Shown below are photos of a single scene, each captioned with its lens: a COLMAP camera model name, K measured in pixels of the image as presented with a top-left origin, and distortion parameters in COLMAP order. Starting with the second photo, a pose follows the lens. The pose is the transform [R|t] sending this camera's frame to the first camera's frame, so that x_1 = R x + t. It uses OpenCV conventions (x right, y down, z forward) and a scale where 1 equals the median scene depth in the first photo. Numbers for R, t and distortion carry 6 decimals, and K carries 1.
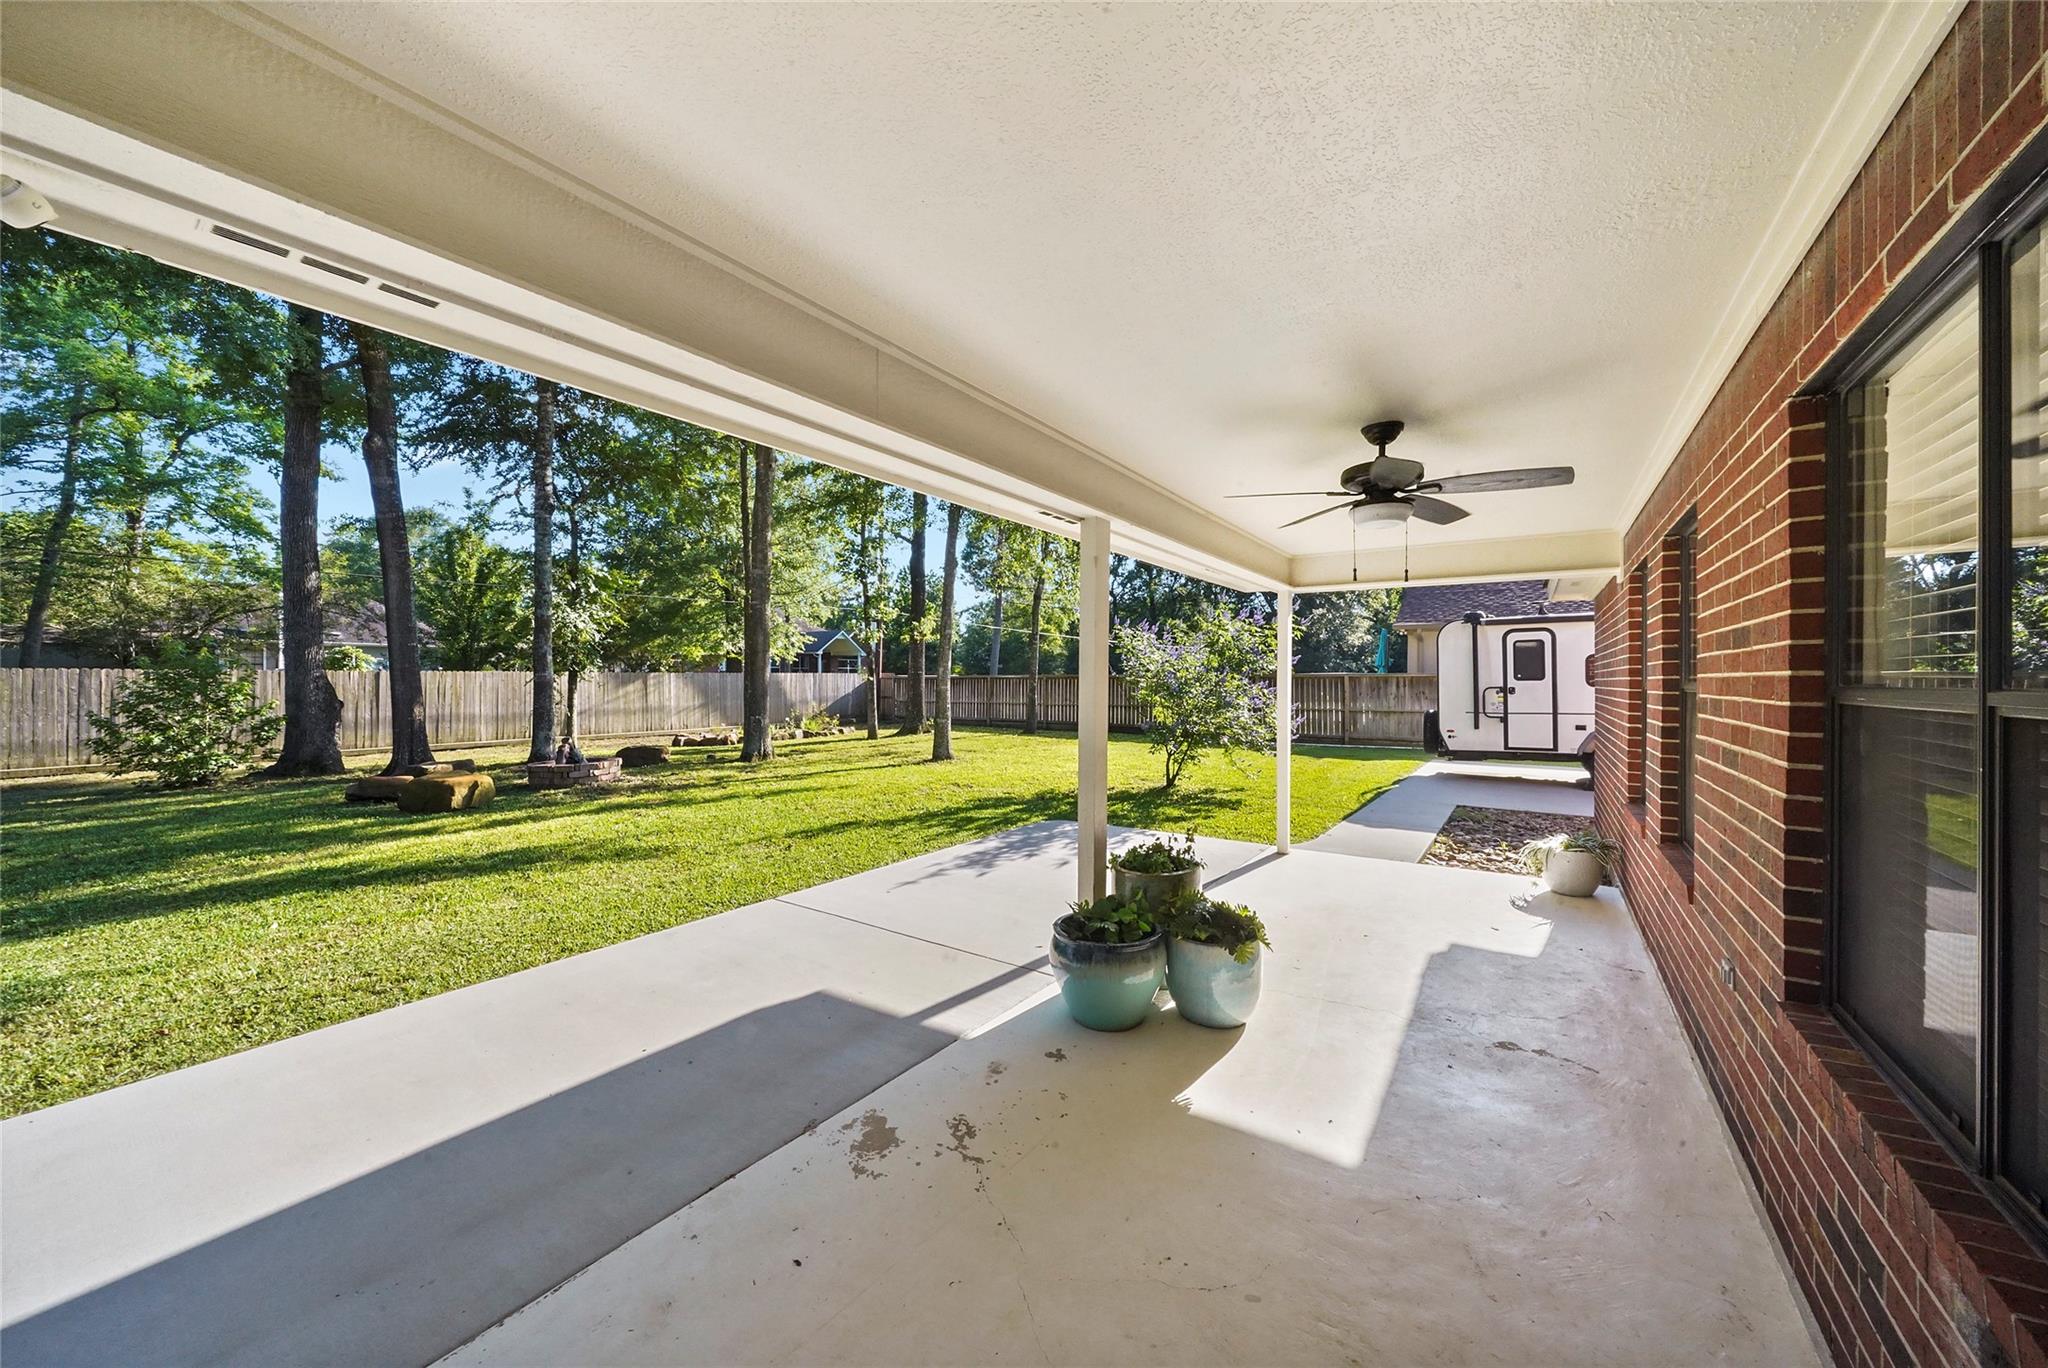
lens RADIAL K [[726.3, 0, 1031.2], [0, 726.3, 682.6], [0, 0, 1]] dist [-0.000499, -0.000165]
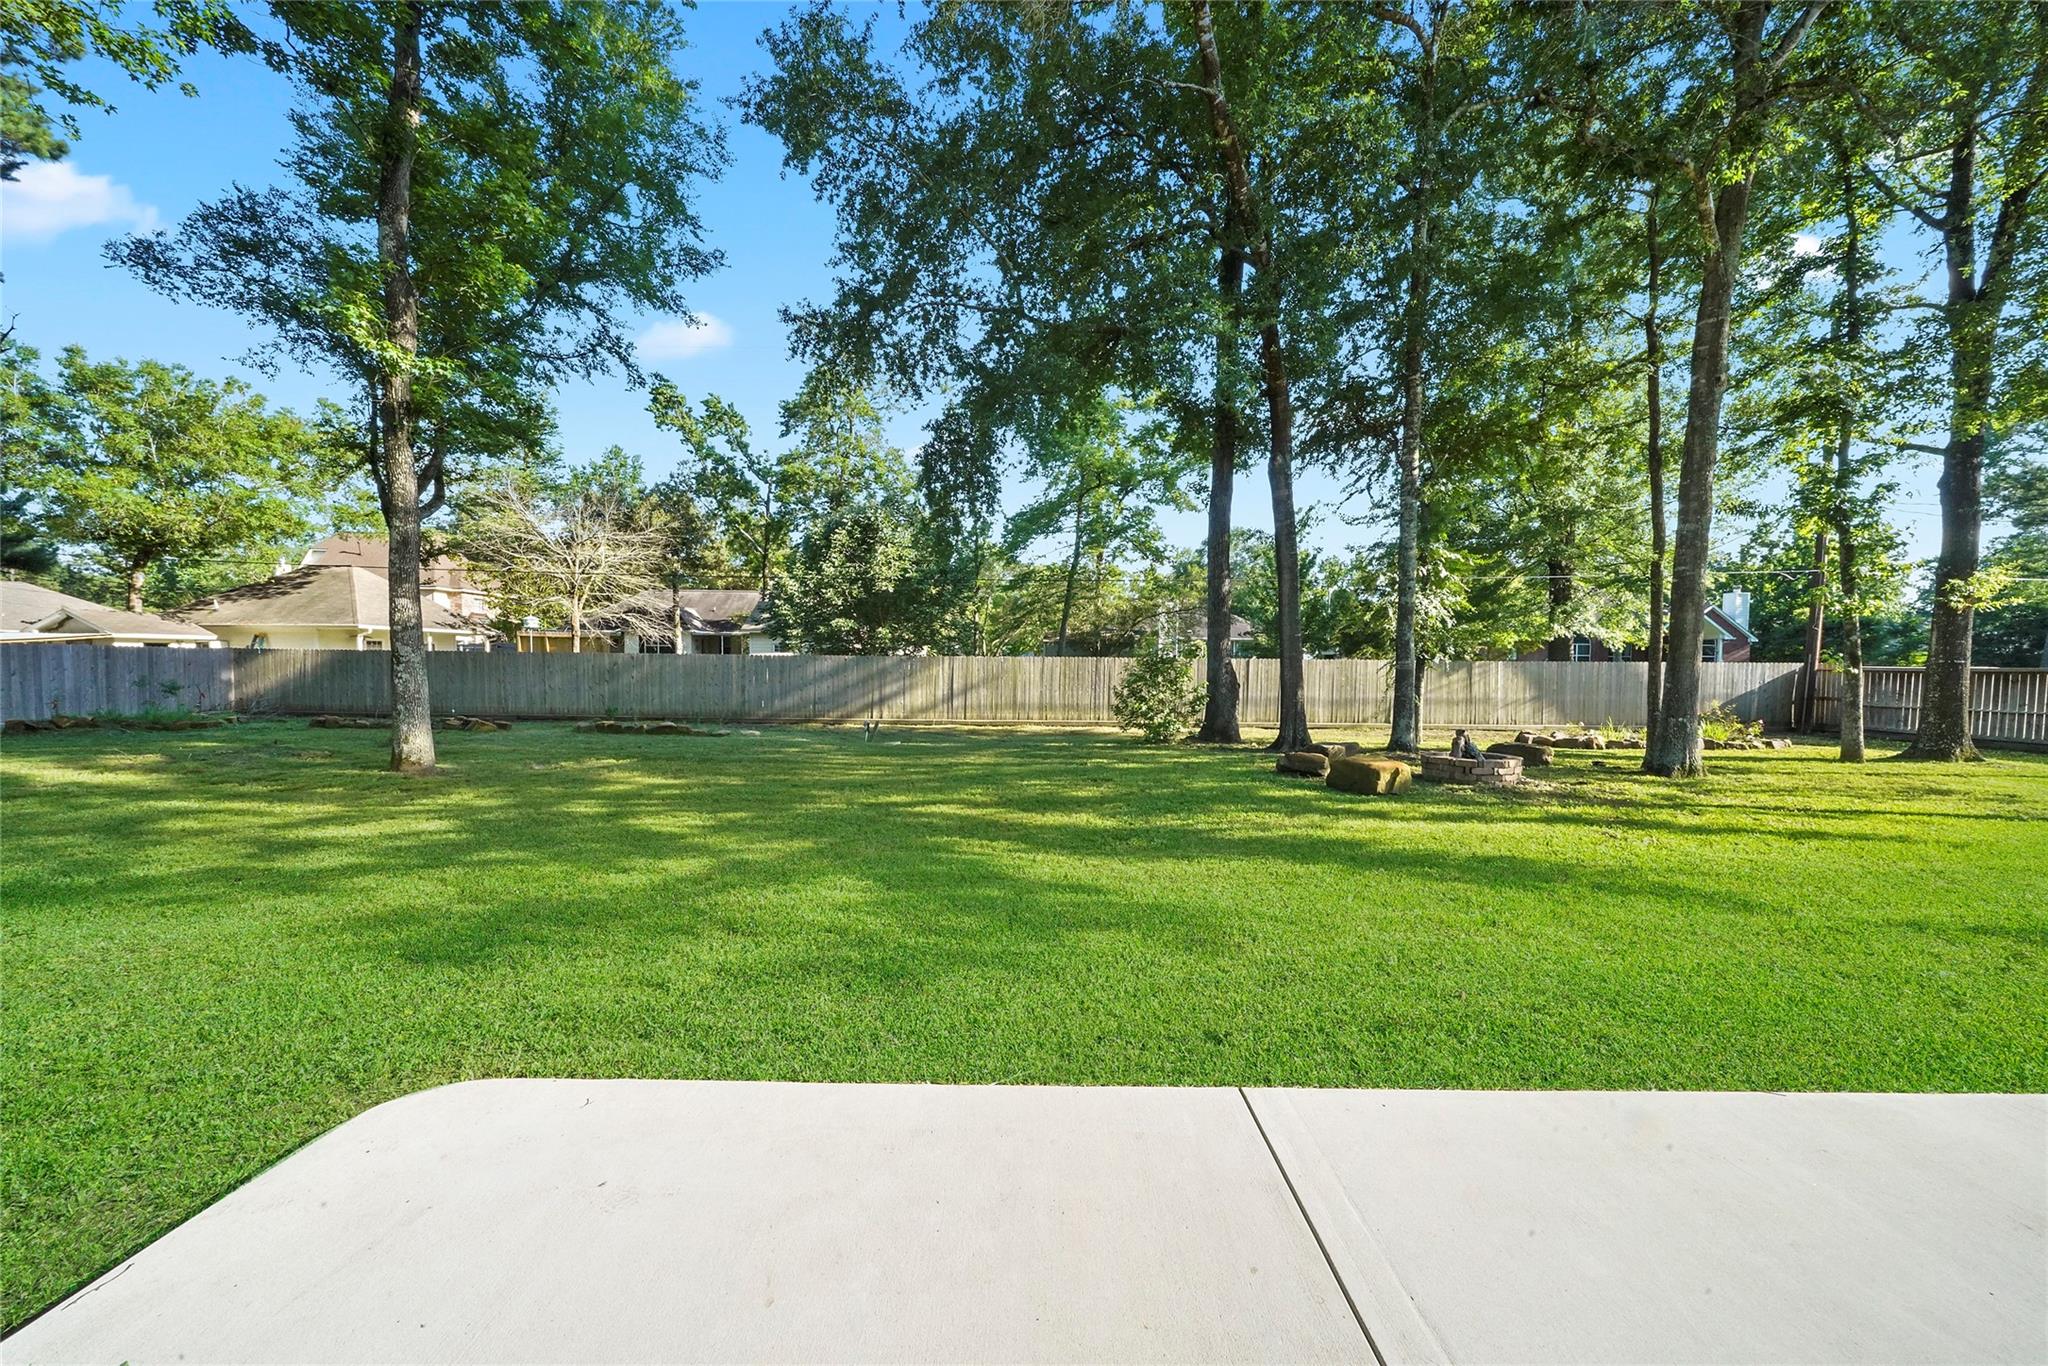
lens RADIAL K [[703.6, 0, 1017.9], [0, 703.6, 688.0], [0, 0, 1]] dist [-0.000152, -0.000102]
pose [[0.584013, 0.033393, -0.811057, -0.179817], [-0.013948, 0.999419, 0.031104, 0.001252], [0.811625, -0.006852, 0.584139, 0.005220]]
